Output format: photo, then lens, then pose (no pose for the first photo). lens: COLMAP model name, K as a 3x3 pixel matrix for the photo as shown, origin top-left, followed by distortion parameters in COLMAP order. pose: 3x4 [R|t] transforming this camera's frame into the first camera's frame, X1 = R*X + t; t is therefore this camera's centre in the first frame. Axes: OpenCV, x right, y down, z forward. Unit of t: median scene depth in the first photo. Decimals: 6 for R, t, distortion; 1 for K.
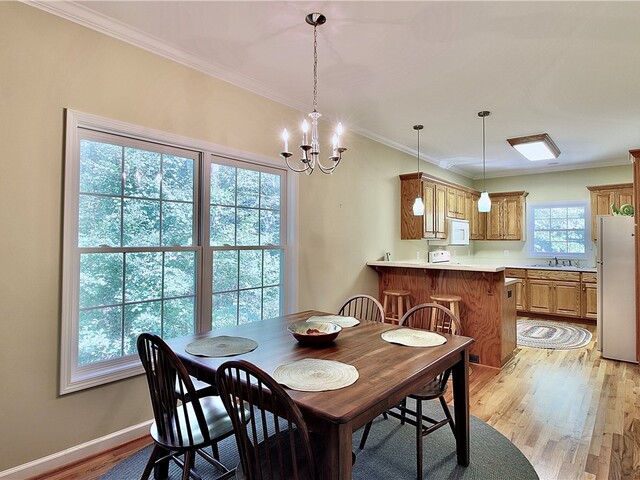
lens RADIAL K [[369.8, 0, 323.7], [0, 369.8, 228.8], [0, 0, 1]] dist [0.004002, -0.013910]
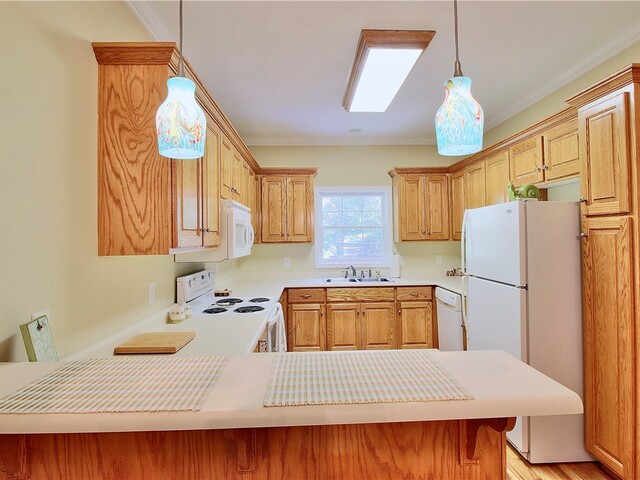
lens RADIAL K [[369.8, 0, 323.7], [0, 369.8, 228.8], [0, 0, 1]] dist [0.004002, -0.013910]
pose [[0.743691, 0.000489, 0.668523, 0.121123], [-0.003976, 0.999985, 0.003692, 0.004282], [-0.668511, -0.005404, 0.743682, 0.548035]]
